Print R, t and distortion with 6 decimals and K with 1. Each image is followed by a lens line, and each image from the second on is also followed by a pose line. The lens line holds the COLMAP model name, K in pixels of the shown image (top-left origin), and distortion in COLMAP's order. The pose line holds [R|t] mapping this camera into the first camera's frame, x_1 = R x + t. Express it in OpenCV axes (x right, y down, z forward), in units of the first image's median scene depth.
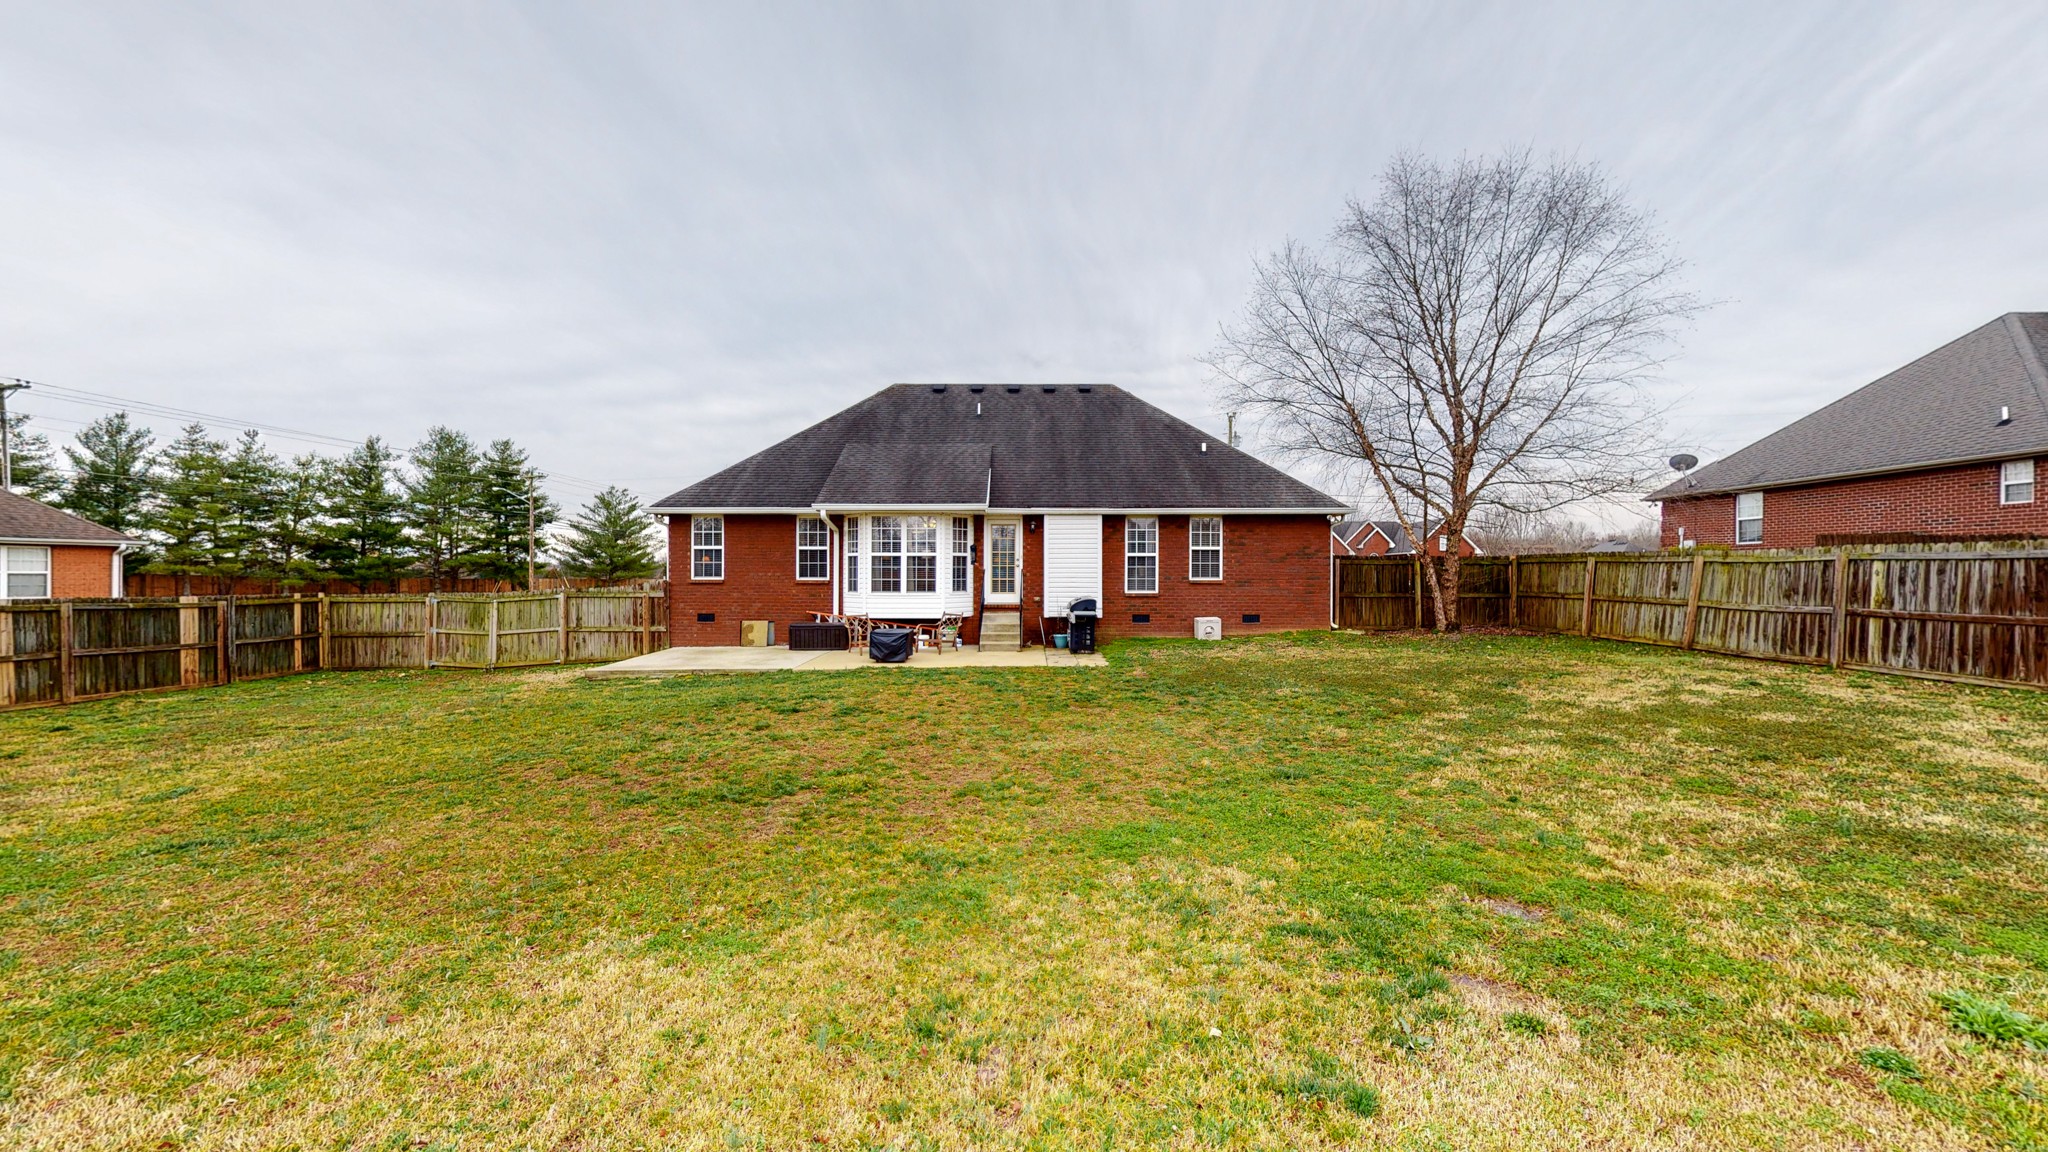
lens RADIAL K [[752.1, 0, 1023.7], [0, 752.1, 581.1], [0, 0, 1]] dist [-0.000202, -0.000003]
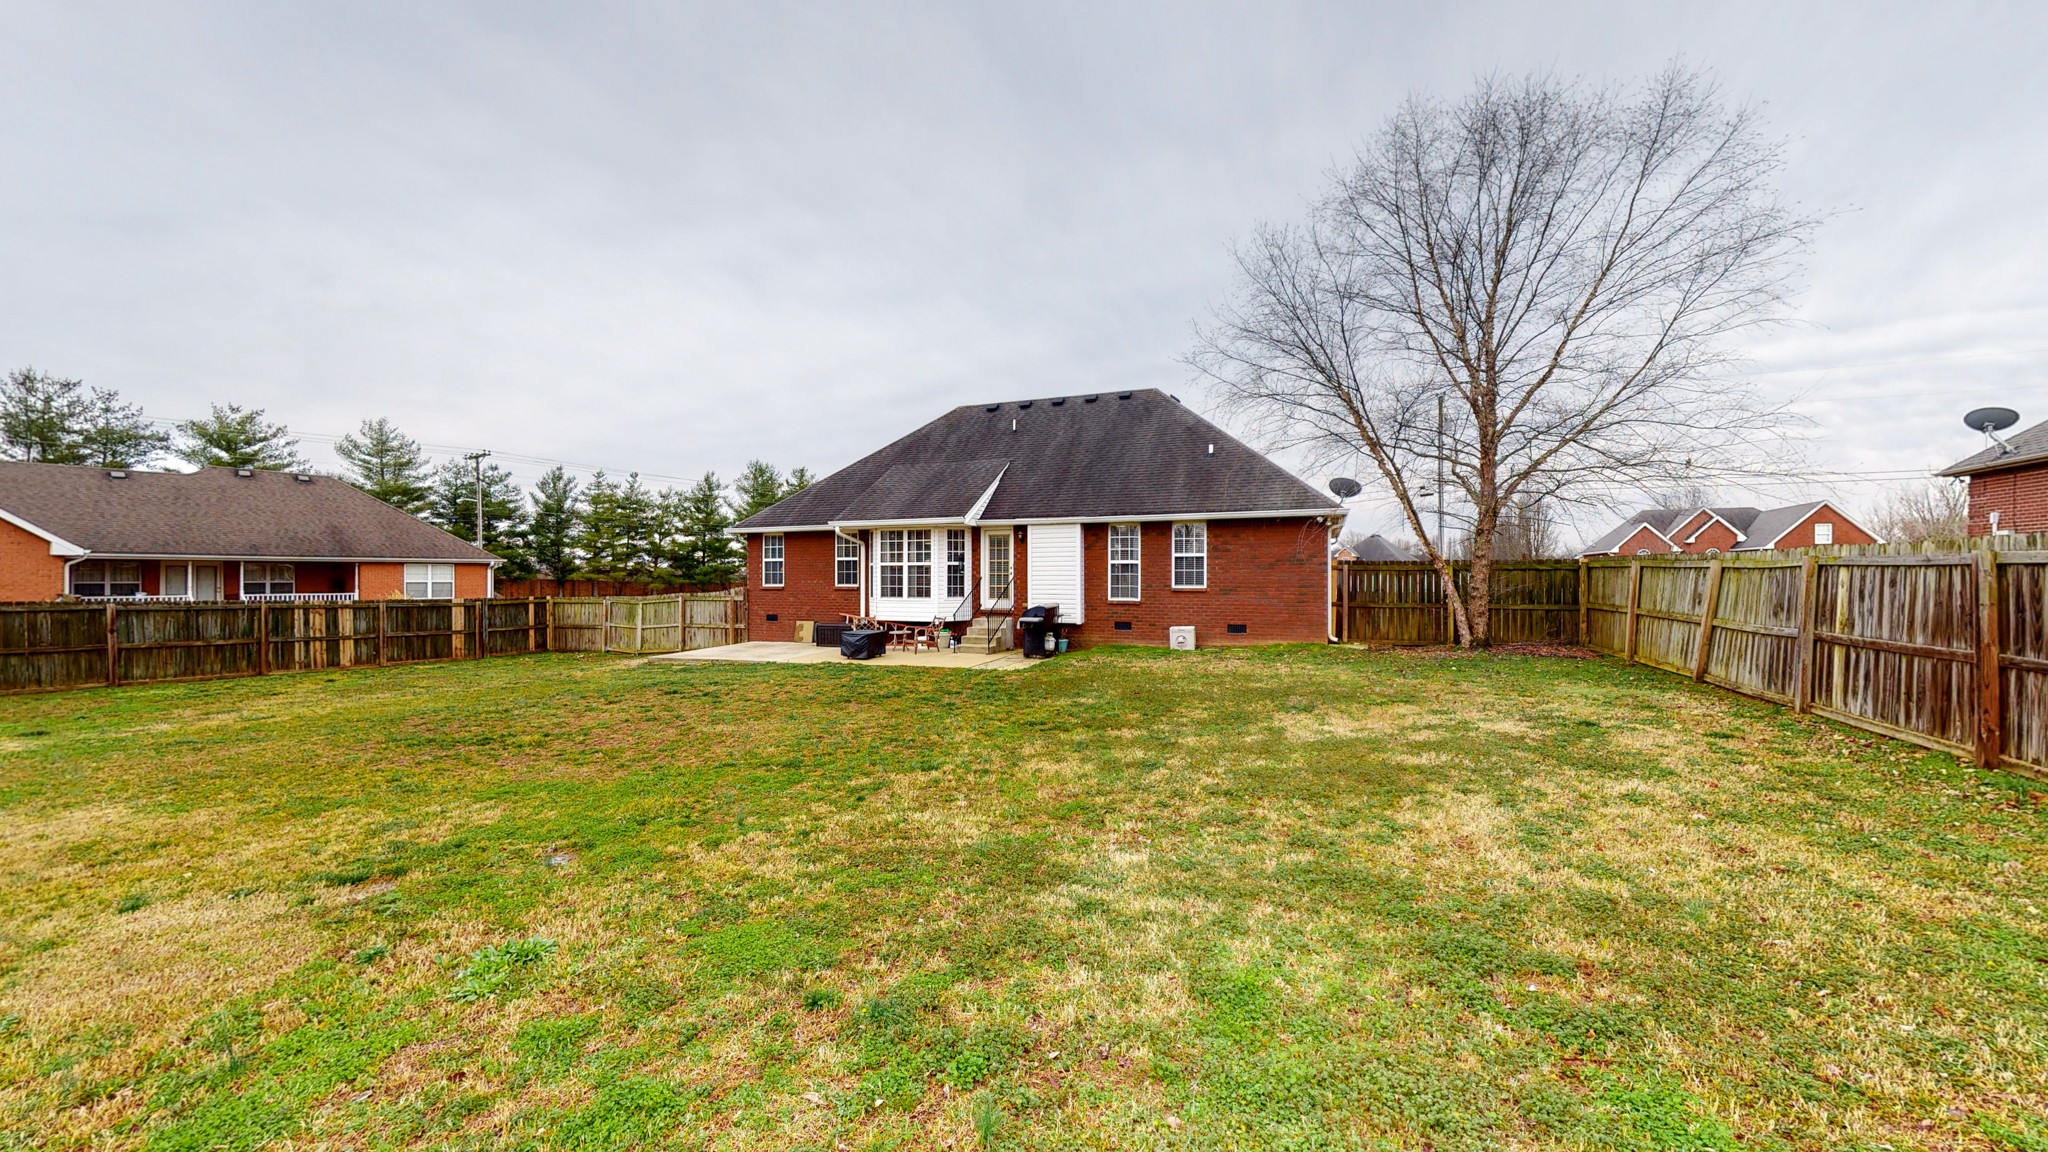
lens RADIAL K [[752.1, 0, 1021.2], [0, 752.1, 582.2], [0, 0, 1]] dist [-0.000202, -0.000003]
pose [[0.929454, -0.001201, -0.368935, 0.398525], [0.000521, 0.999998, -0.001944, -0.006713], [0.368937, 0.001615, 0.929453, 0.021818]]
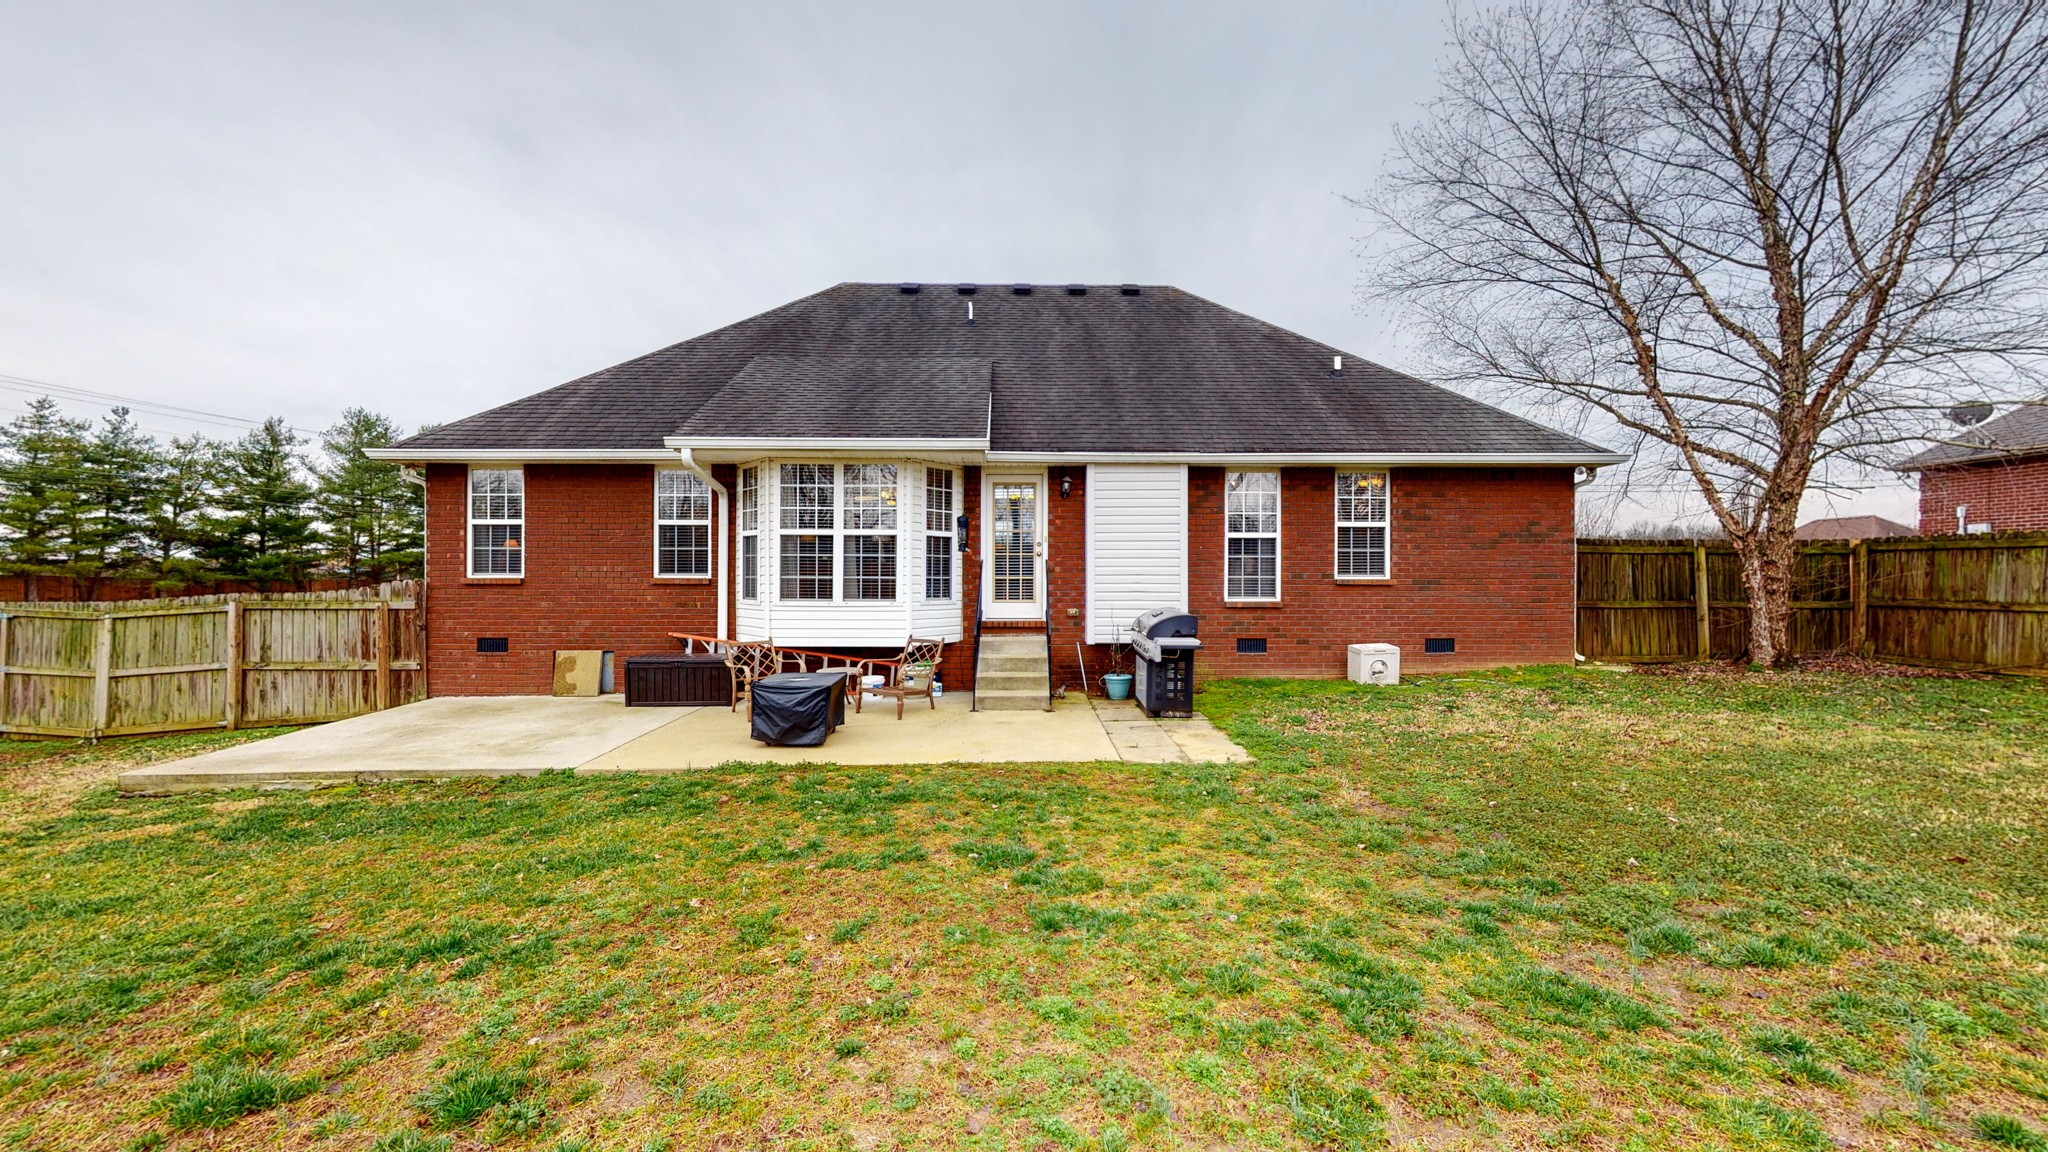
lens RADIAL K [[752.1, 0, 1025.2], [0, 752.1, 580.8], [0, 0, 1]] dist [-0.000202, -0.000003]
pose [[0.999794, -0.000182, 0.020277, -0.030838], [0.000235, 0.999997, -0.002609, 0.001425], [-0.020276, 0.002613, 0.999791, 0.422821]]
